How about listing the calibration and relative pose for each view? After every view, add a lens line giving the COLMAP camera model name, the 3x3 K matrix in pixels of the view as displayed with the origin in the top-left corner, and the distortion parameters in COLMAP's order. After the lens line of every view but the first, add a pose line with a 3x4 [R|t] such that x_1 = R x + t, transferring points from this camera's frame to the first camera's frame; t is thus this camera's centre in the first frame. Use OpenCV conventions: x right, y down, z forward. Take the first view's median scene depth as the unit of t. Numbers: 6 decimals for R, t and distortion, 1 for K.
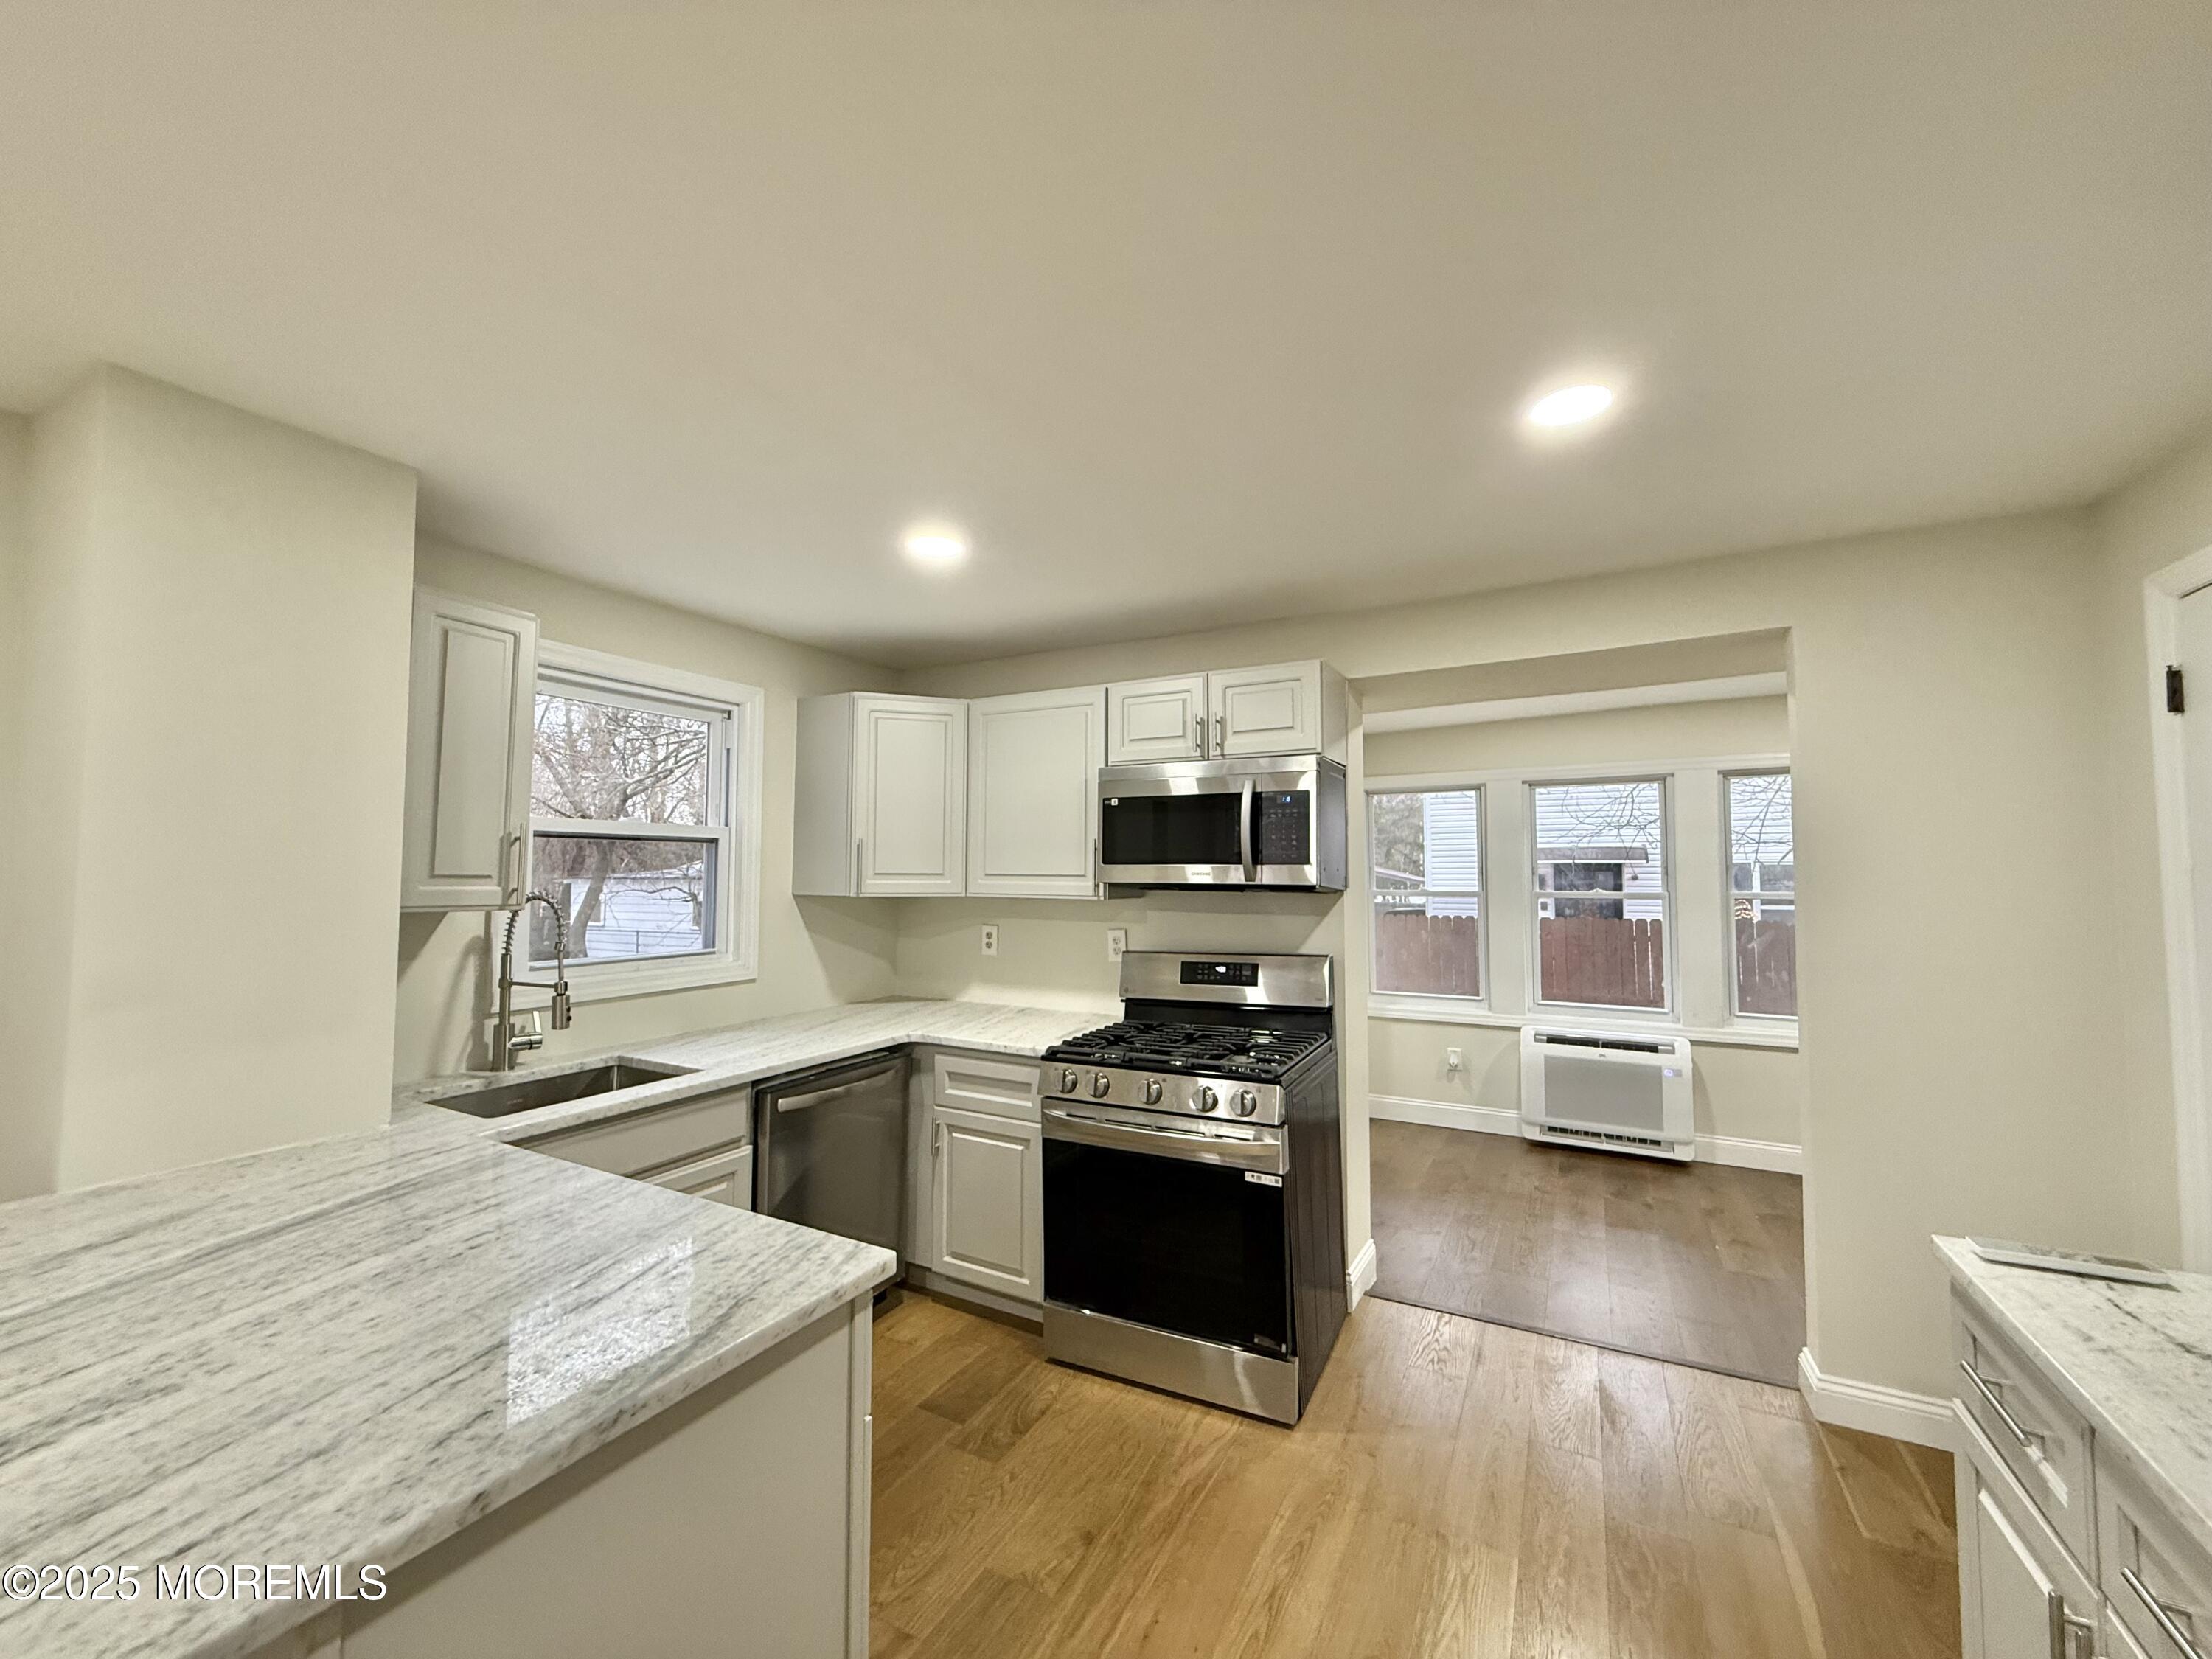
lens RADIAL K [[875.4, 0, 1102.5], [0, 875.4, 829.6], [0, 0, 1]] dist [0.000161, 0.000070]
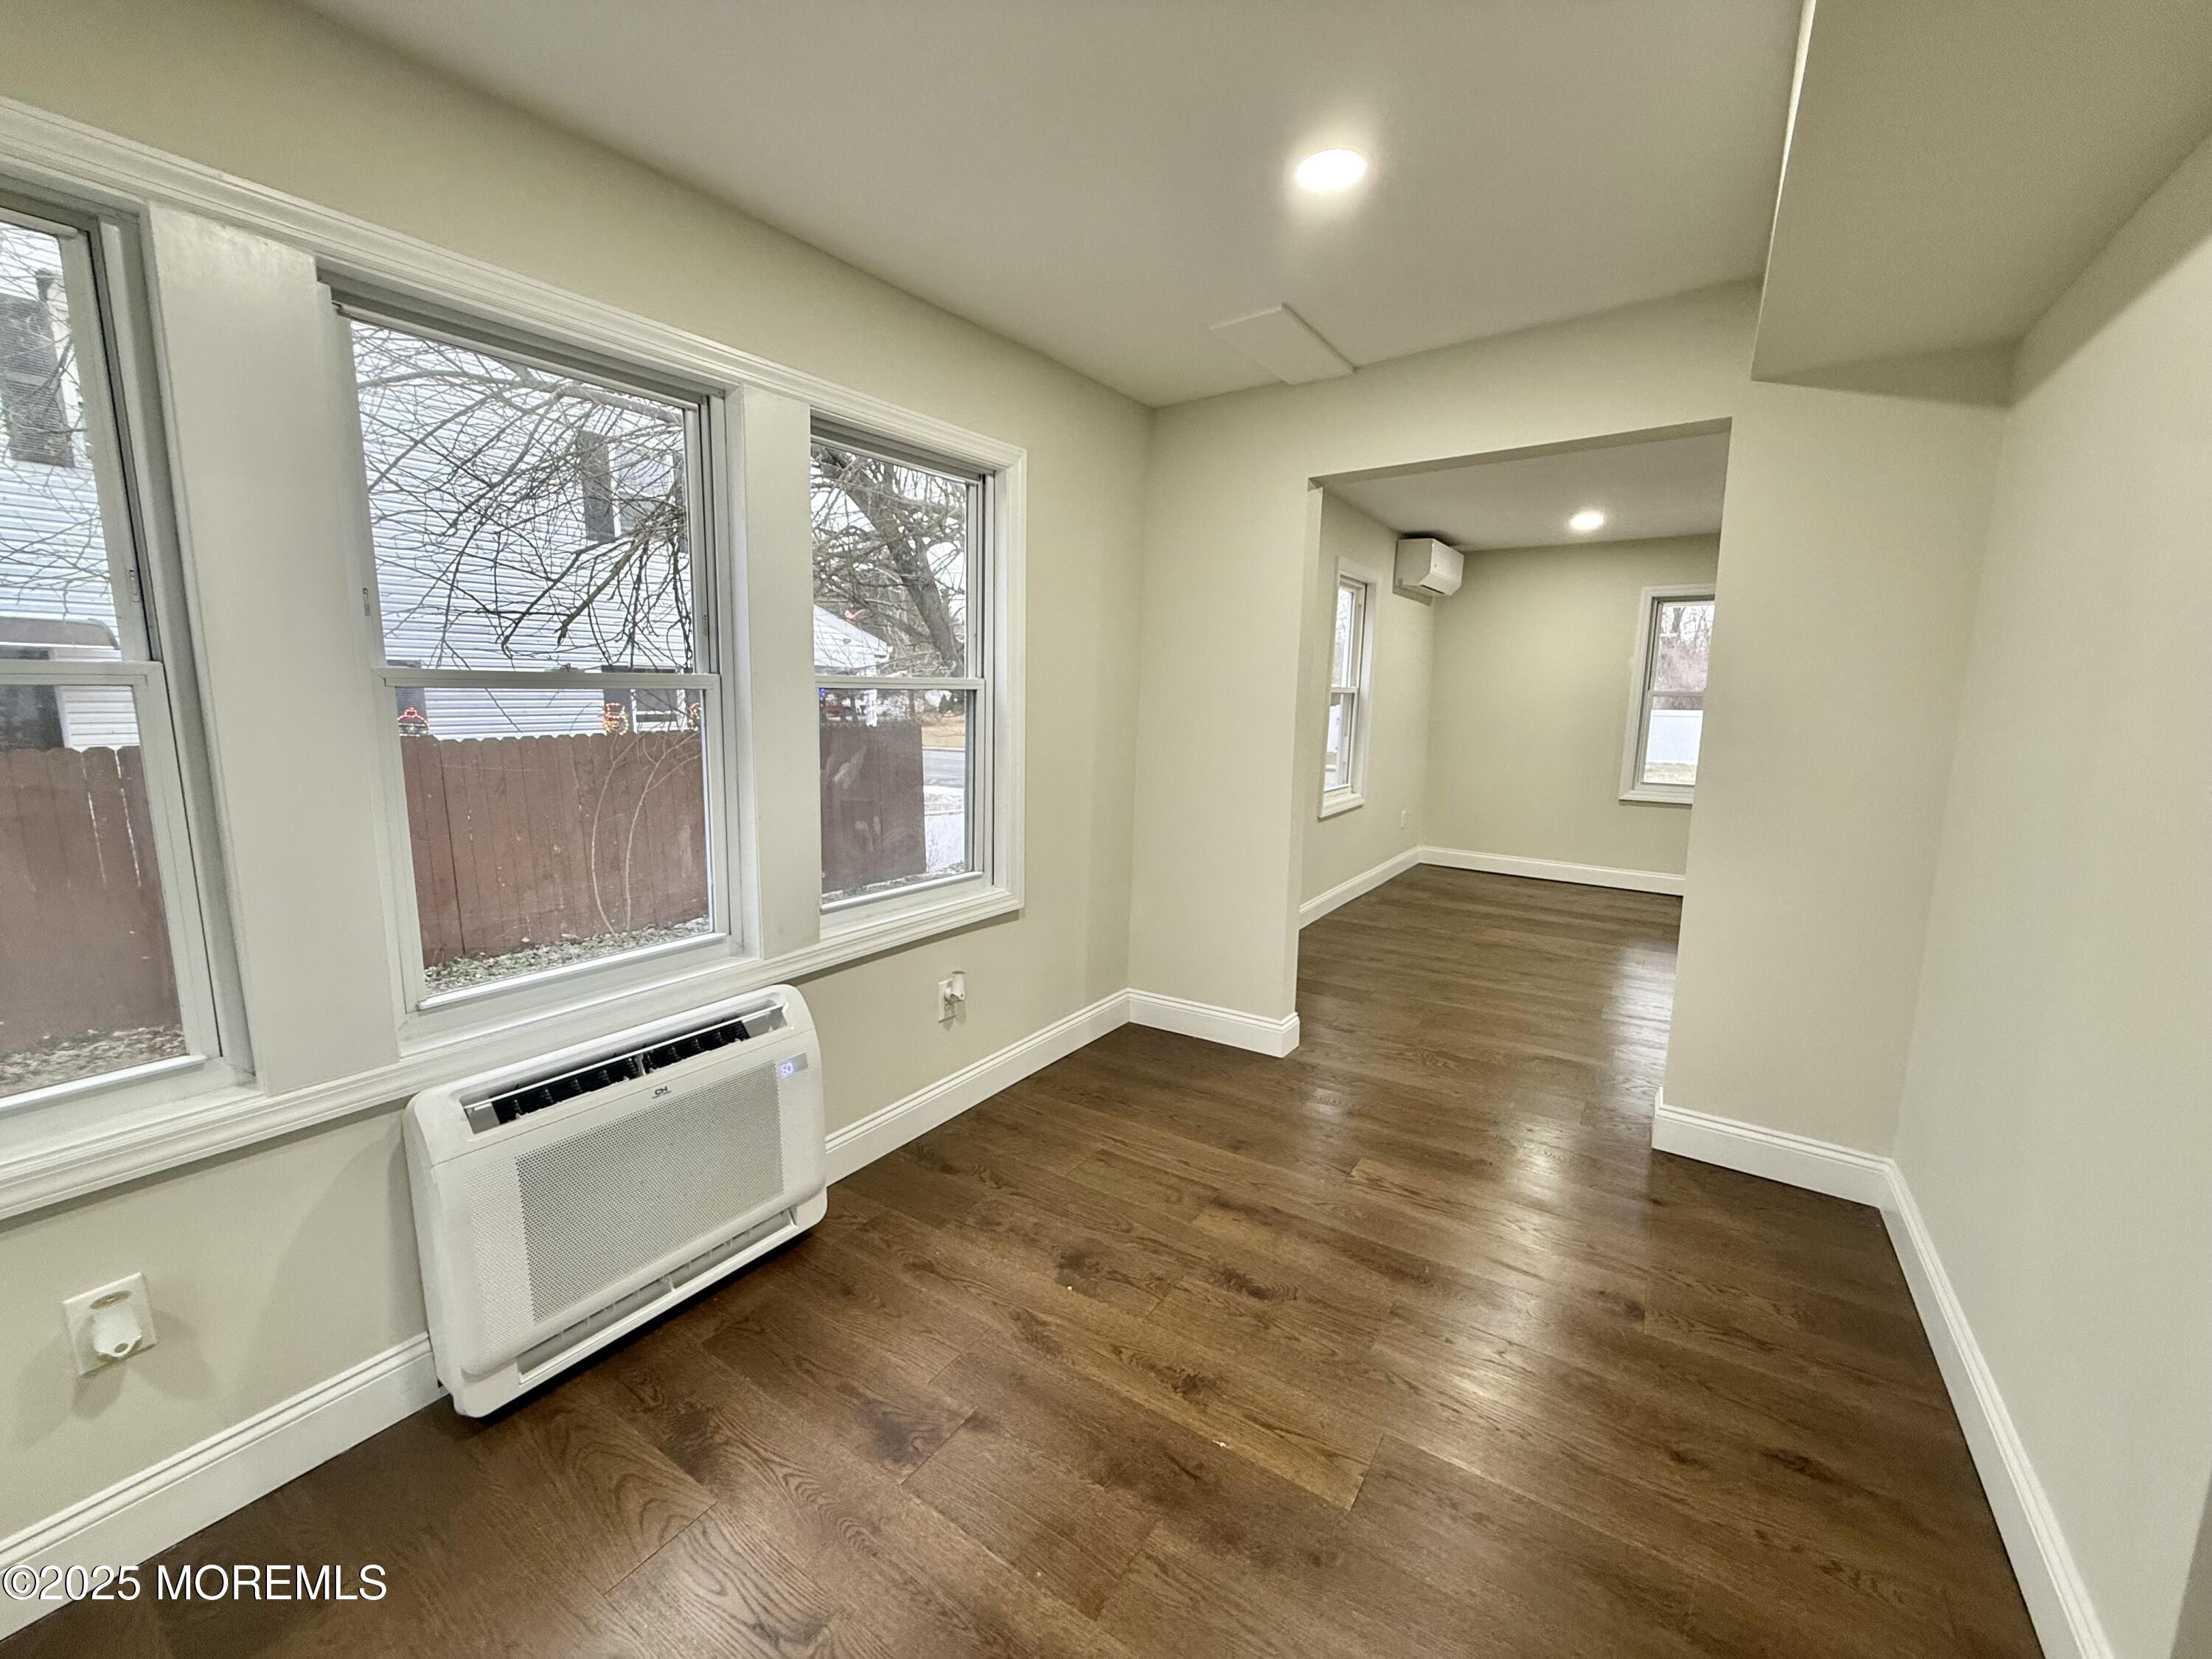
lens RADIAL K [[875.4, 0, 1103.7], [0, 875.4, 826.5], [0, 0, 1]] dist [0.000161, 0.000070]
pose [[0.098935, -0.154602, 0.983011, 0.345298], [-0.053588, 0.985596, 0.160402, 0.102396], [-0.993650, -0.068547, 0.089225, 1.206073]]
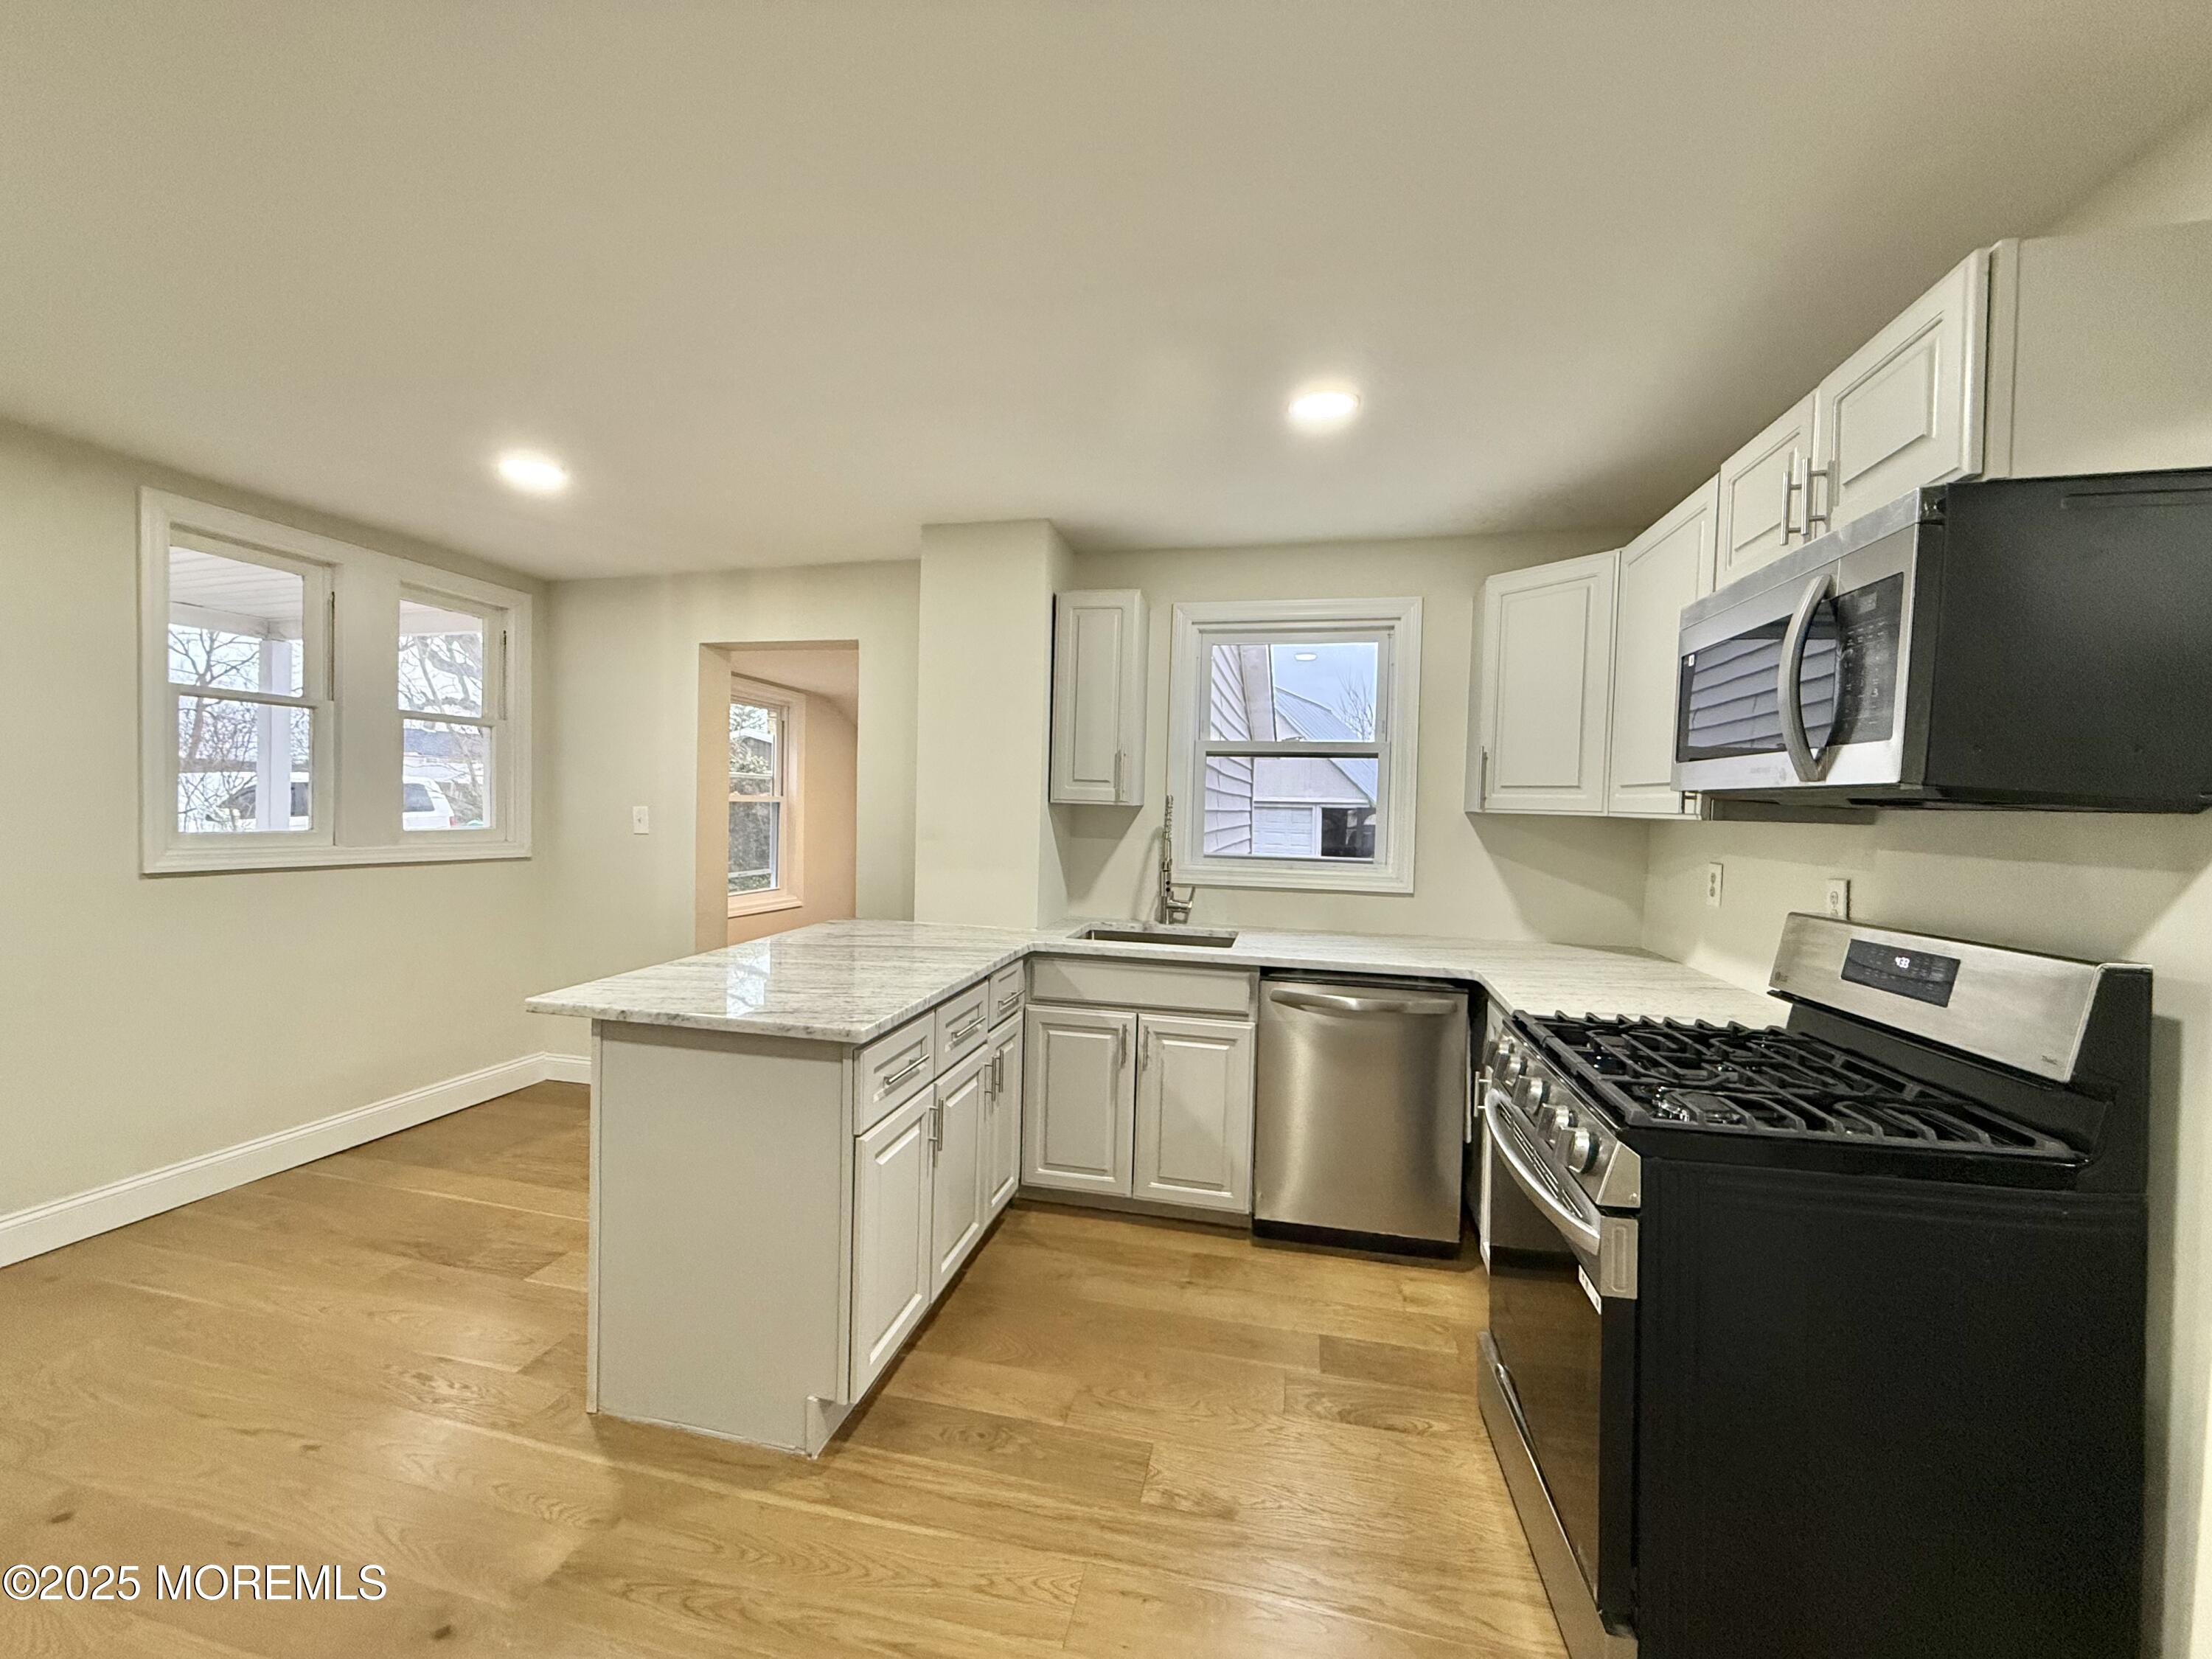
lens RADIAL K [[875.4, 0, 1104.1], [0, 875.4, 834.7], [0, 0, 1]] dist [0.000161, 0.000070]
pose [[0.266248, 0.038853, -0.963121, 0.502785], [0.022482, 0.998665, 0.046502, 0.053309], [0.963642, -0.034034, 0.265019, 0.434935]]
